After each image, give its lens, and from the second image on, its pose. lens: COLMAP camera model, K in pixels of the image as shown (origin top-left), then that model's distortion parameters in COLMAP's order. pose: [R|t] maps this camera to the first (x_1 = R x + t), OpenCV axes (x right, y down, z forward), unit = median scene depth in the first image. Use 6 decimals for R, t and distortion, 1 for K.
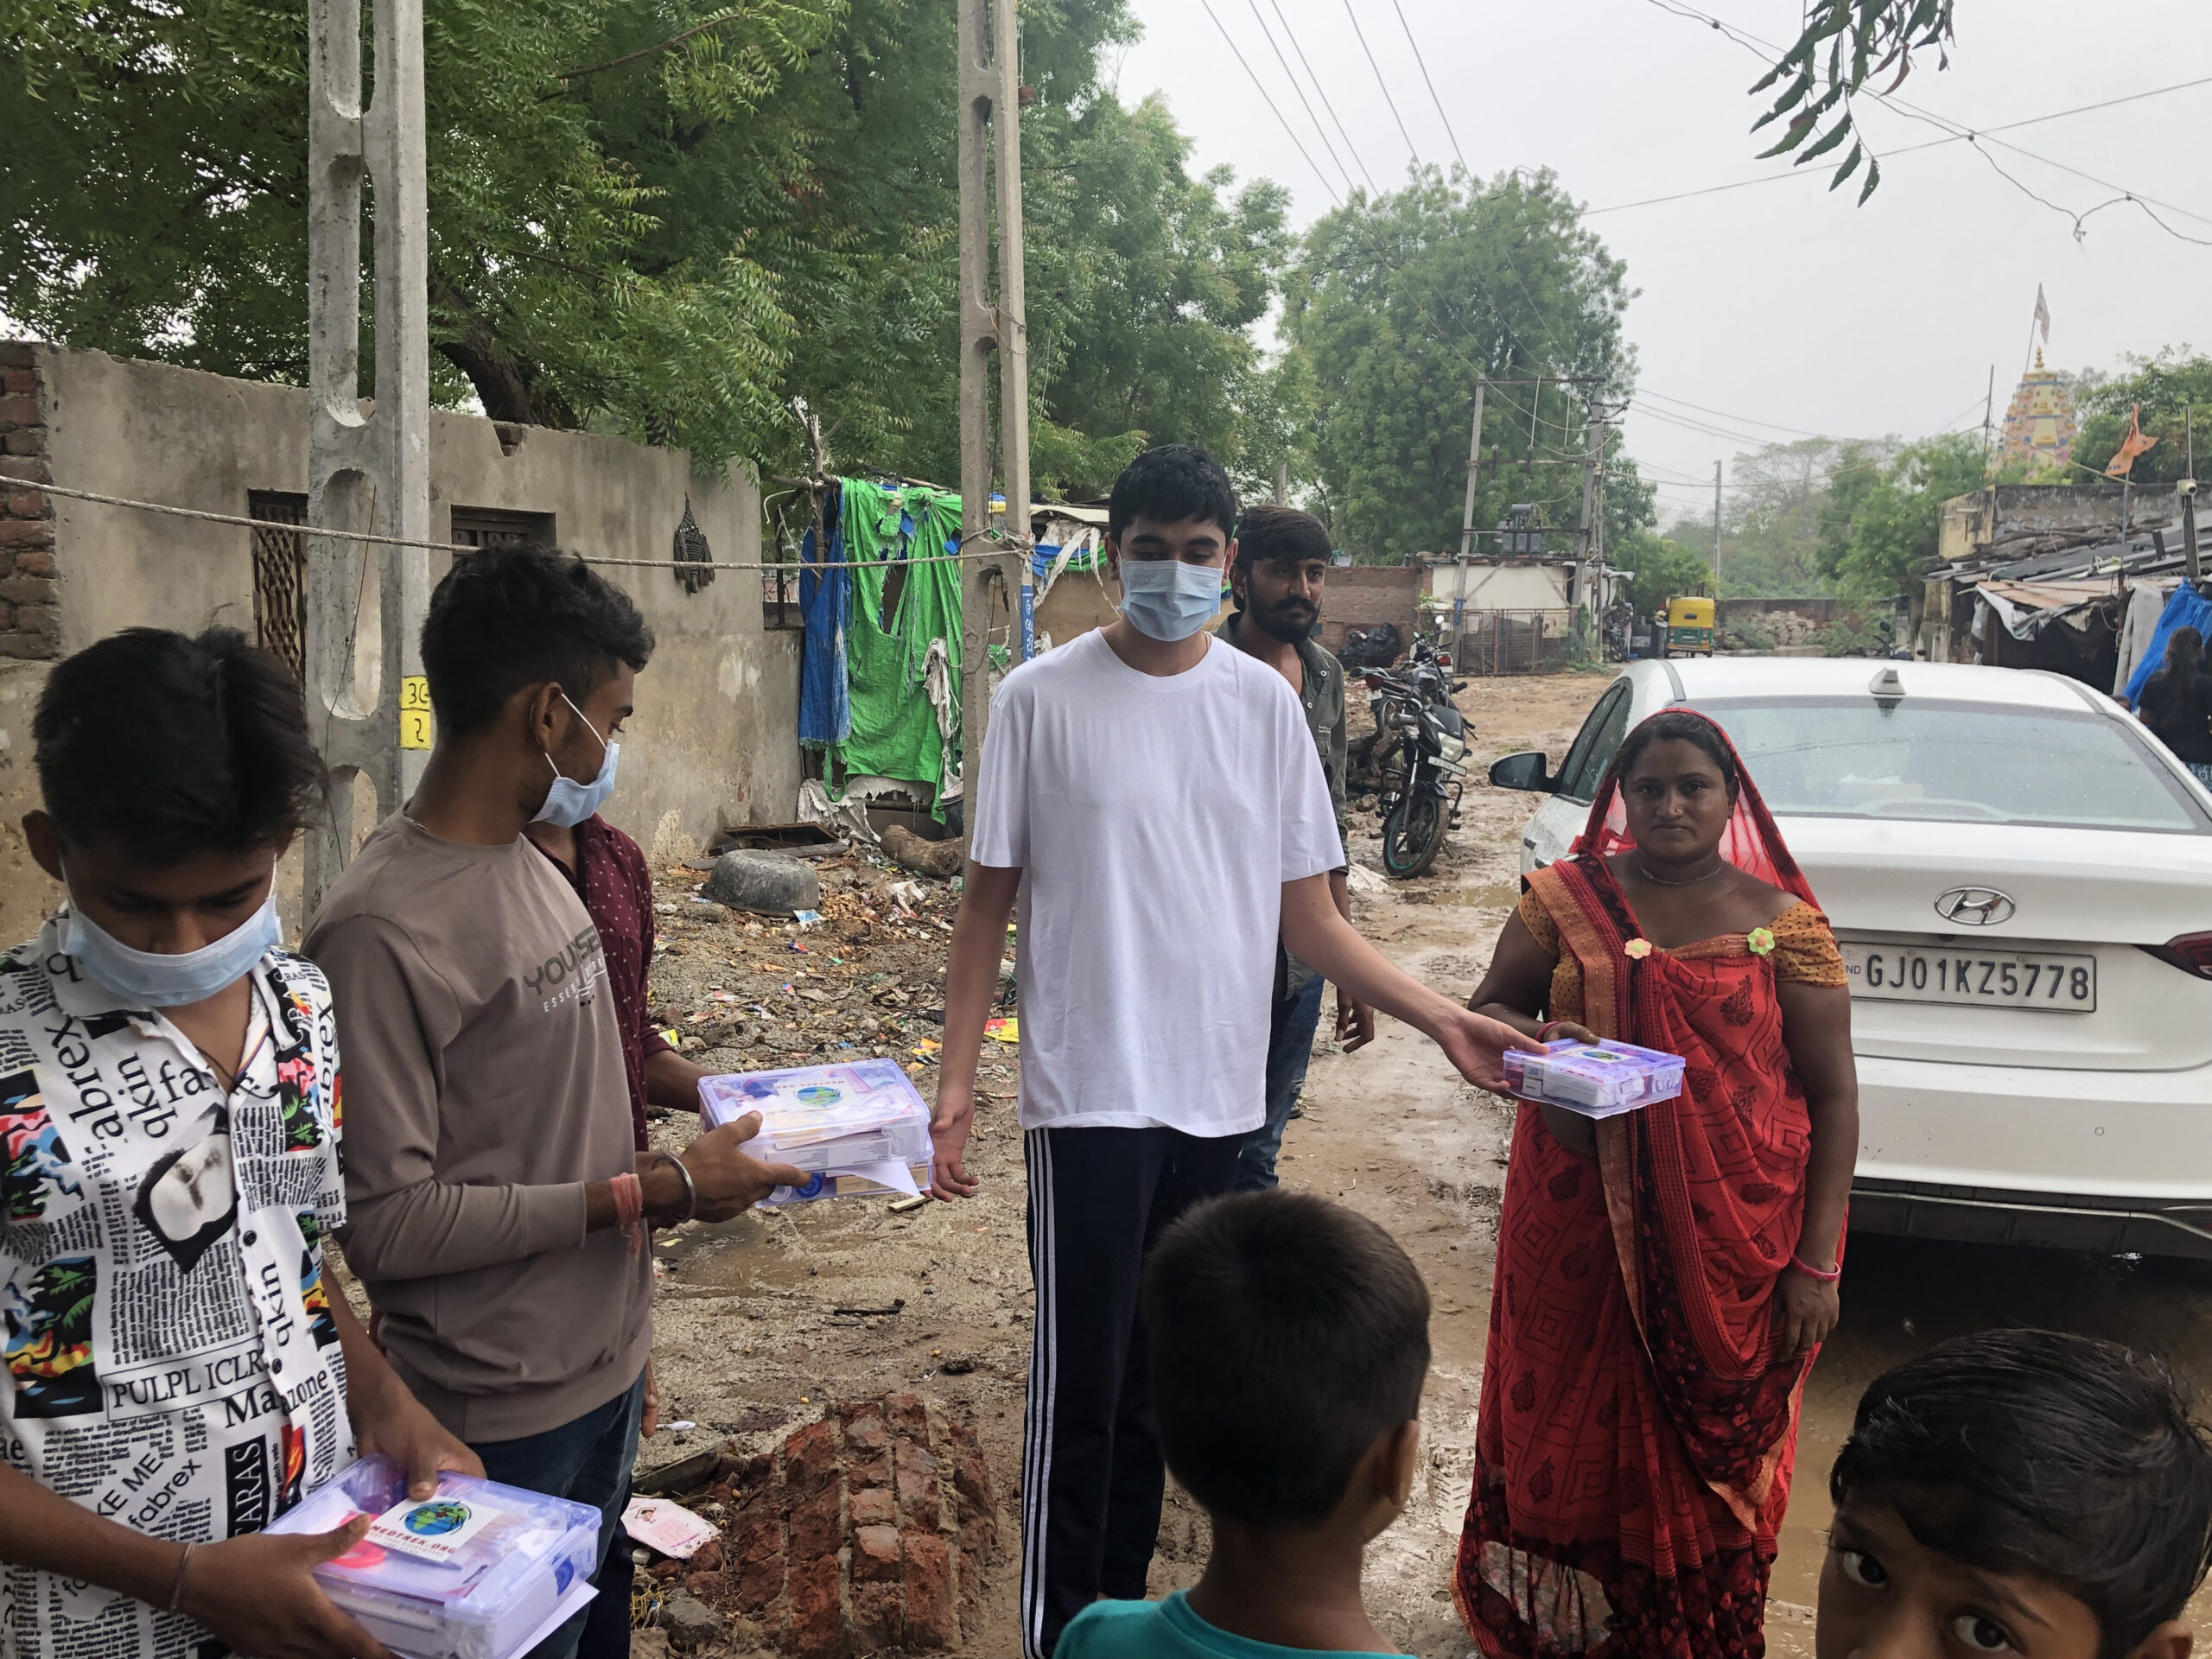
lens RADIAL K [[1945.3, 0, 1118.7], [0, 1945.3, 827.0], [0, 0, 1]] dist [0.014616, 0.008877]
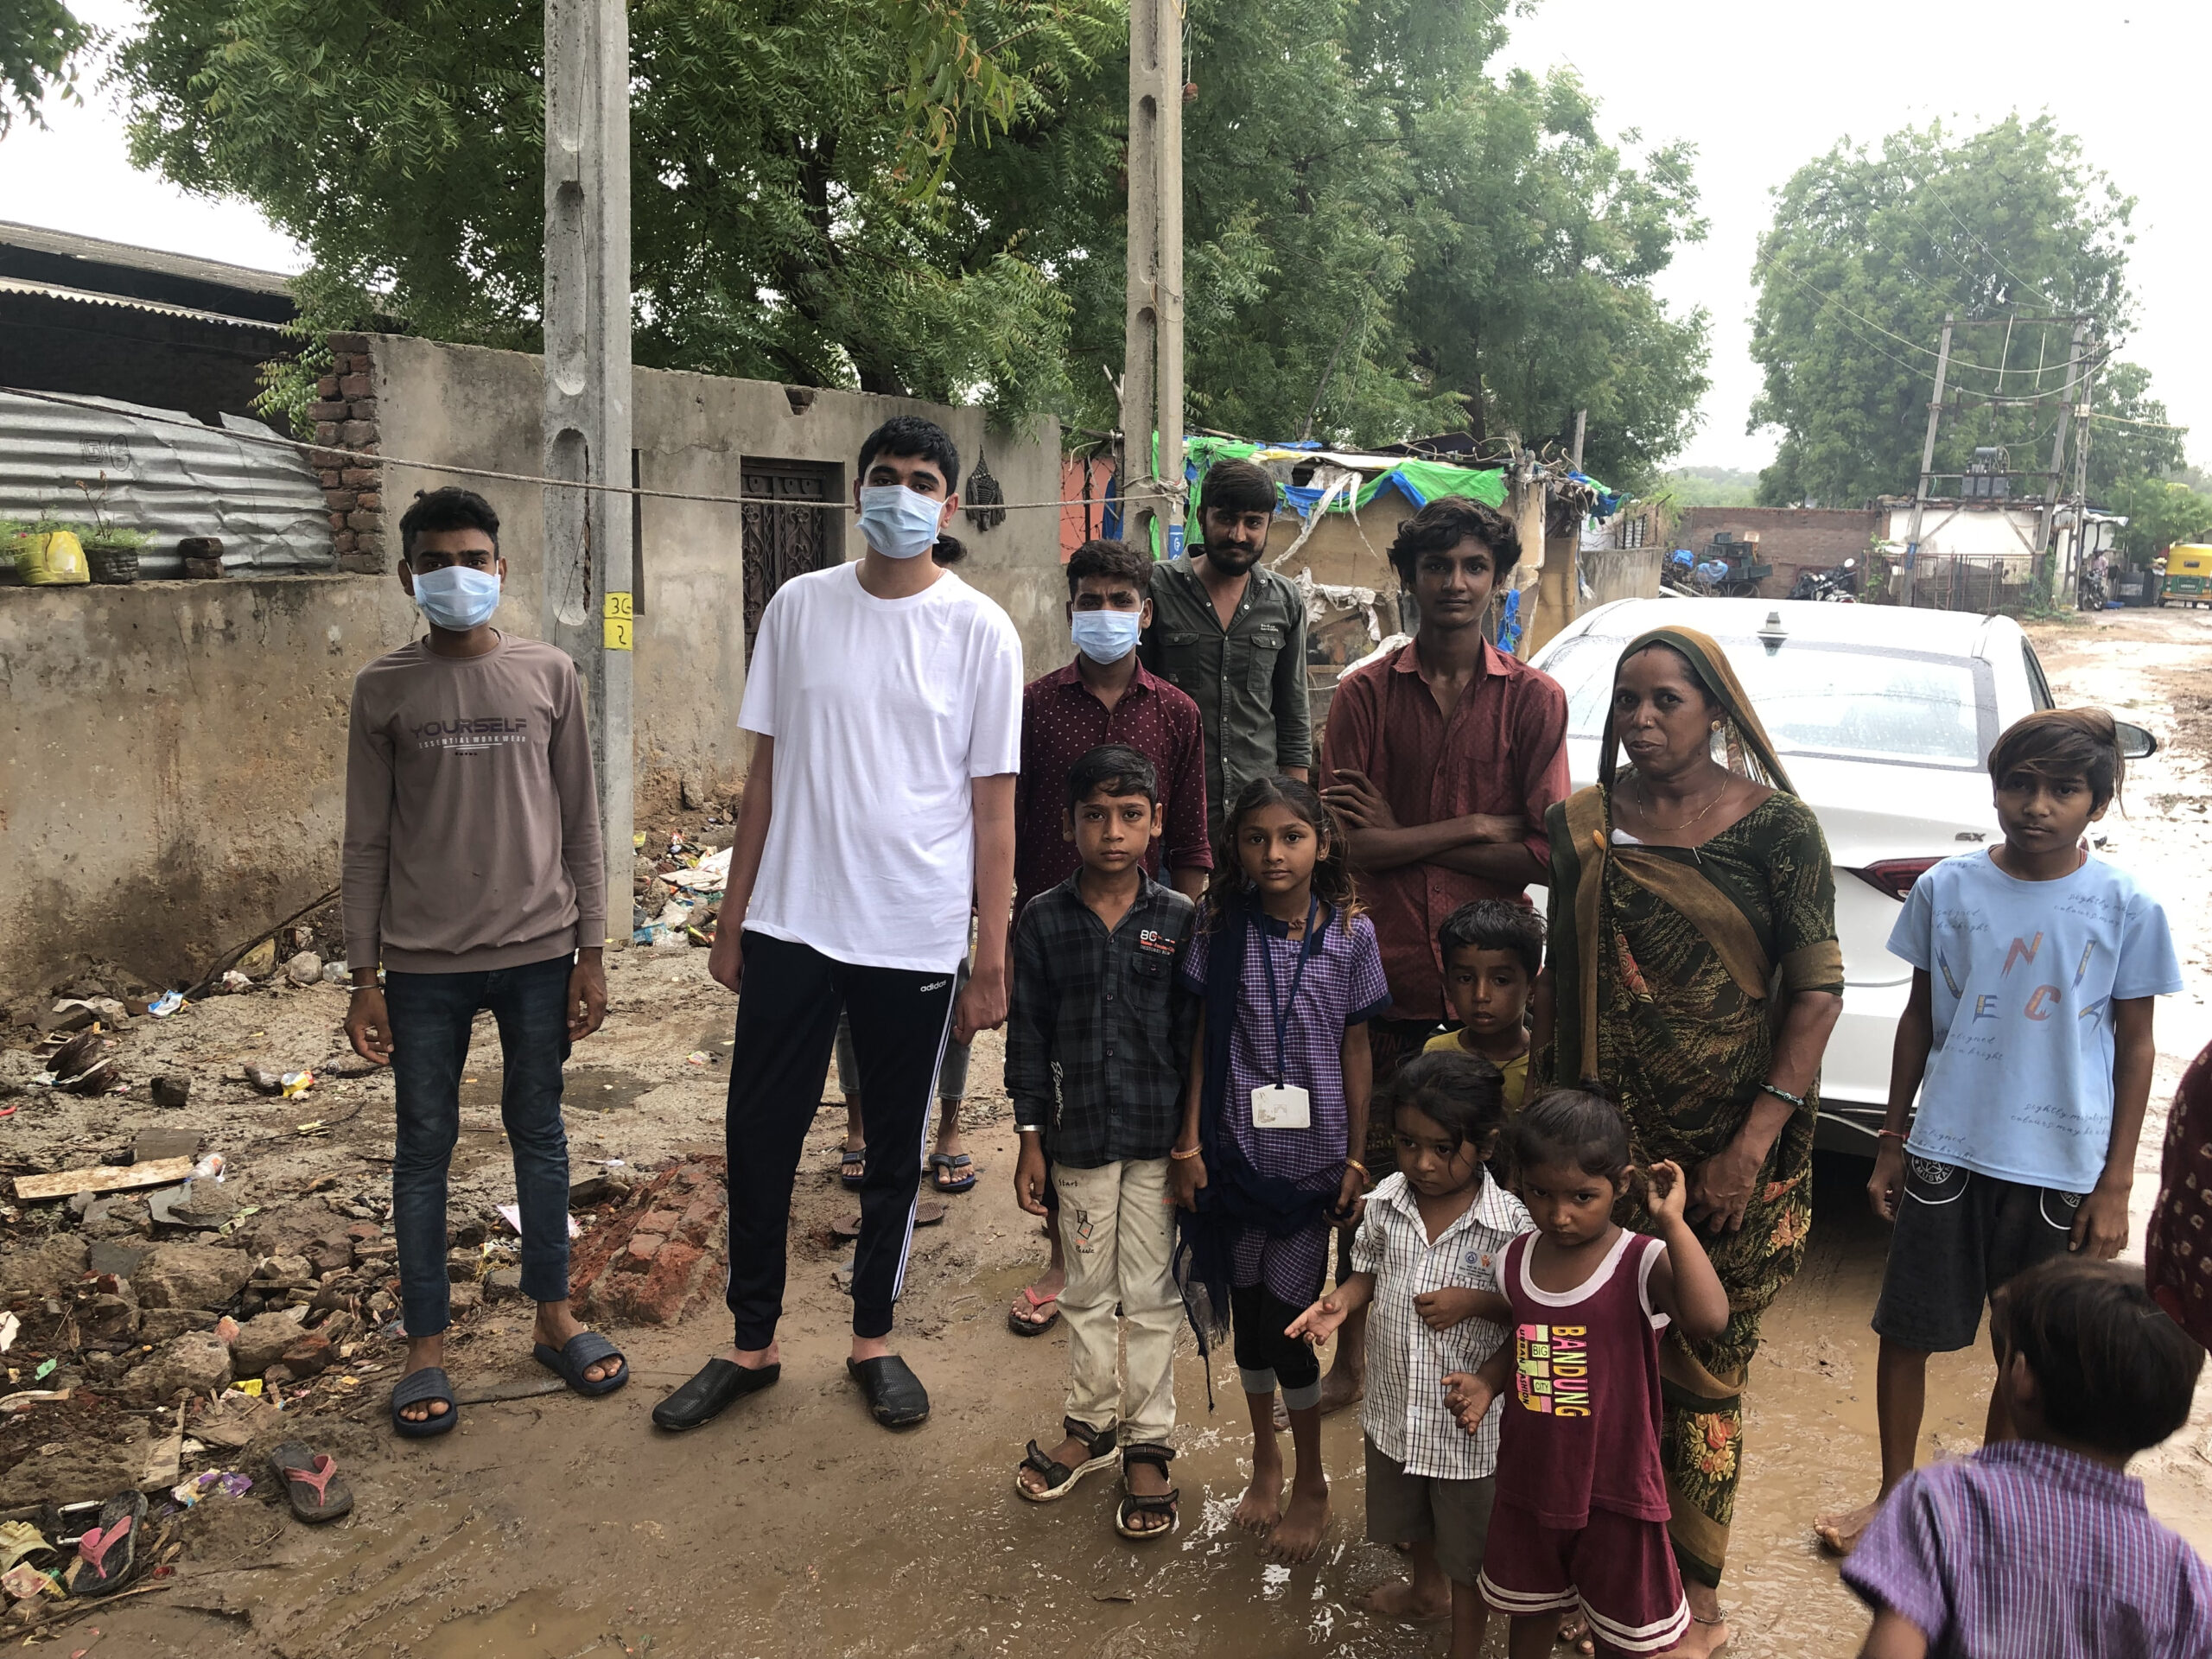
lens RADIAL K [[1793.3, 0, 1100.2], [0, 1793.3, 820.6], [0, 0, 1]] dist [0.002162, 0.013168]
pose [[0.961659, 0.053452, -0.268989, 0.132333], [-0.042635, 0.998036, 0.045899, 0.002121], [0.270914, -0.032671, 0.962049, -0.022581]]
